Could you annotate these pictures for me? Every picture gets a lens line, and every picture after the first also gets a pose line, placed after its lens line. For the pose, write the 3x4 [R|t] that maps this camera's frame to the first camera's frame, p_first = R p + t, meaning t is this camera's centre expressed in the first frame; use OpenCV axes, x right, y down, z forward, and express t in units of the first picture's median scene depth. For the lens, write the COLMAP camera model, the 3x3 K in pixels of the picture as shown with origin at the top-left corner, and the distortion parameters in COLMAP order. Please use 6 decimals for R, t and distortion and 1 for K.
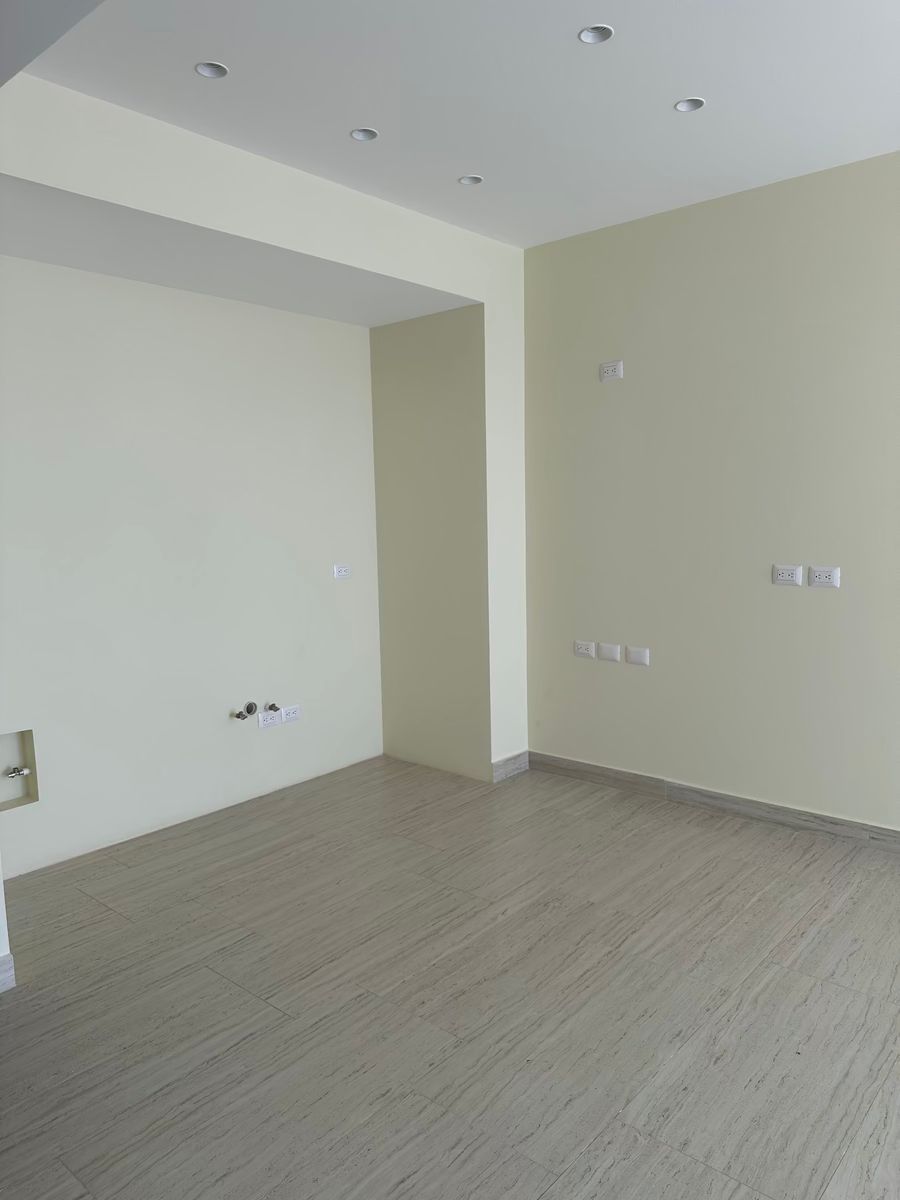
lens RADIAL K [[847.2, 0, 450.0], [0, 847.2, 600.0], [0, 0, 1]] dist [0.001207, 0.000376]
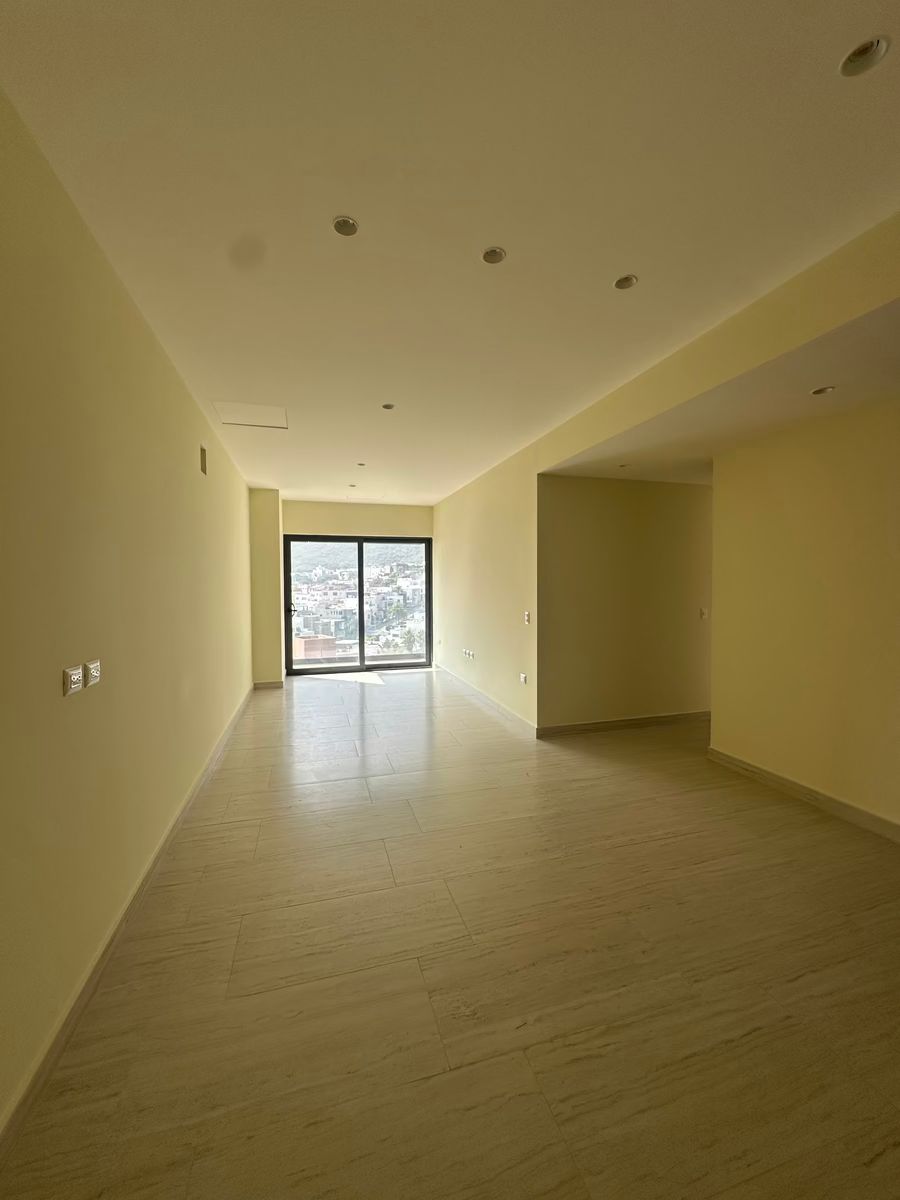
lens RADIAL K [[475.9, 0, 450.0], [0, 475.9, 600.0], [0, 0, 1]] dist [0.000461, 0.000089]
pose [[-0.845562, 0.012004, 0.533742, -0.151284], [0.081528, 0.990925, 0.106873, -0.146934], [-0.527615, 0.133882, -0.838867, 1.438099]]
